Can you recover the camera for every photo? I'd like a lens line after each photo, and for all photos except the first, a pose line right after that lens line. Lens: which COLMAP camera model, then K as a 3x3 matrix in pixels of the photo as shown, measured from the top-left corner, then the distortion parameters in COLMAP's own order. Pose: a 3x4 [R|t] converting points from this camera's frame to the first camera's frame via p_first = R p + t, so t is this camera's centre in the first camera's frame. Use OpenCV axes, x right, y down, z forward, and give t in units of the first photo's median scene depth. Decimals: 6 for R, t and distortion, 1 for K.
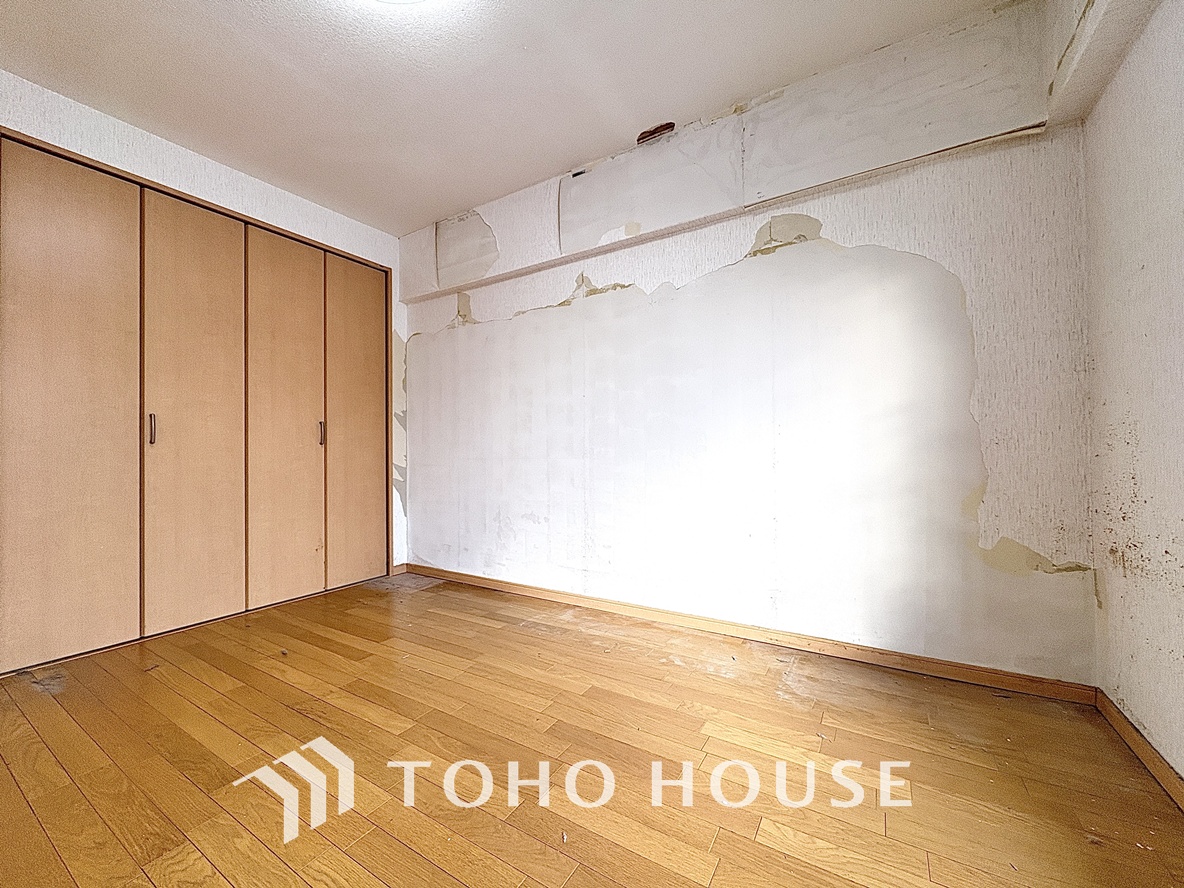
lens RADIAL K [[471.9, 0, 590.9], [0, 471.9, 446.0], [0, 0, 1]] dist [-0.001240, 0.000026]
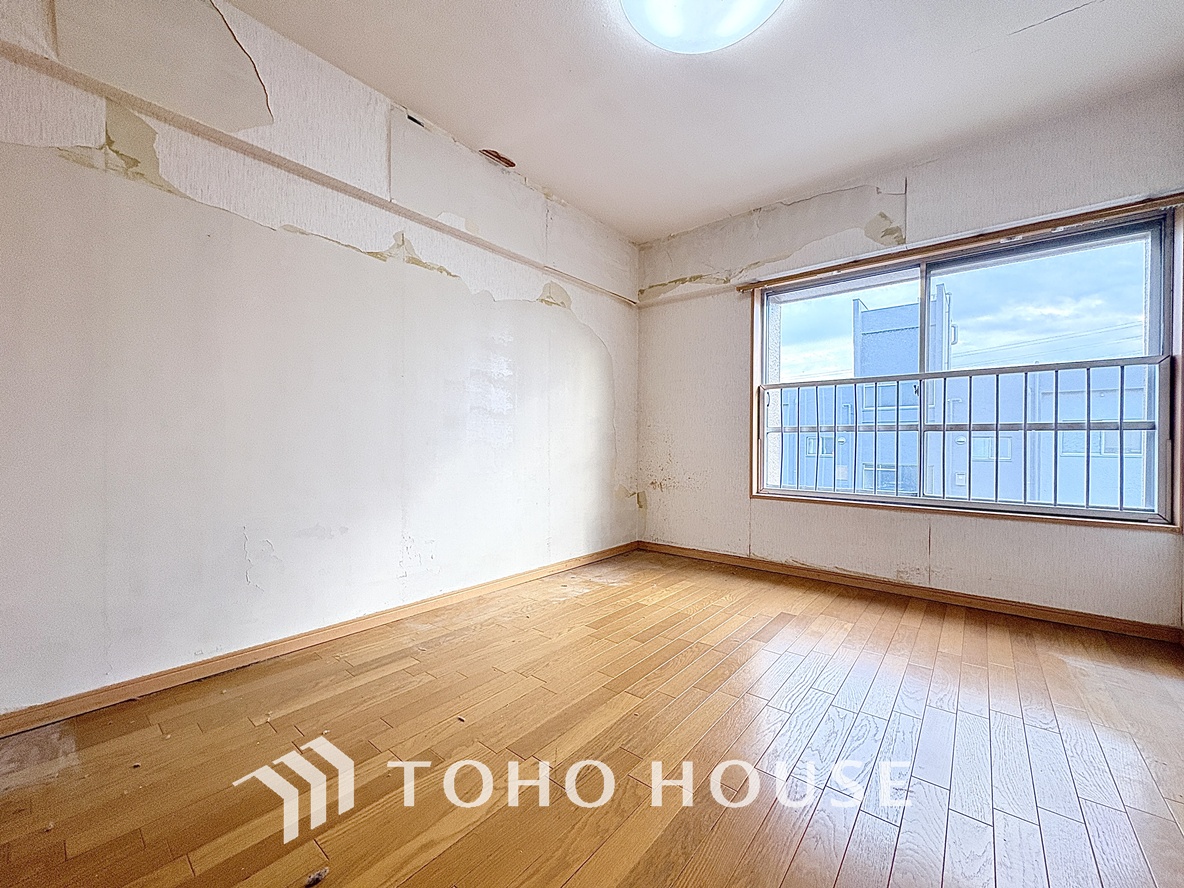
lens RADIAL K [[471.9, 0, 594.7], [0, 471.9, 447.7], [0, 0, 1]] dist [-0.001240, 0.000026]
pose [[0.129653, 0.002205, 0.991557, -0.931479], [-0.020472, 0.999790, 0.000454, 0.019565], [-0.991348, -0.020358, 0.129671, 0.605154]]
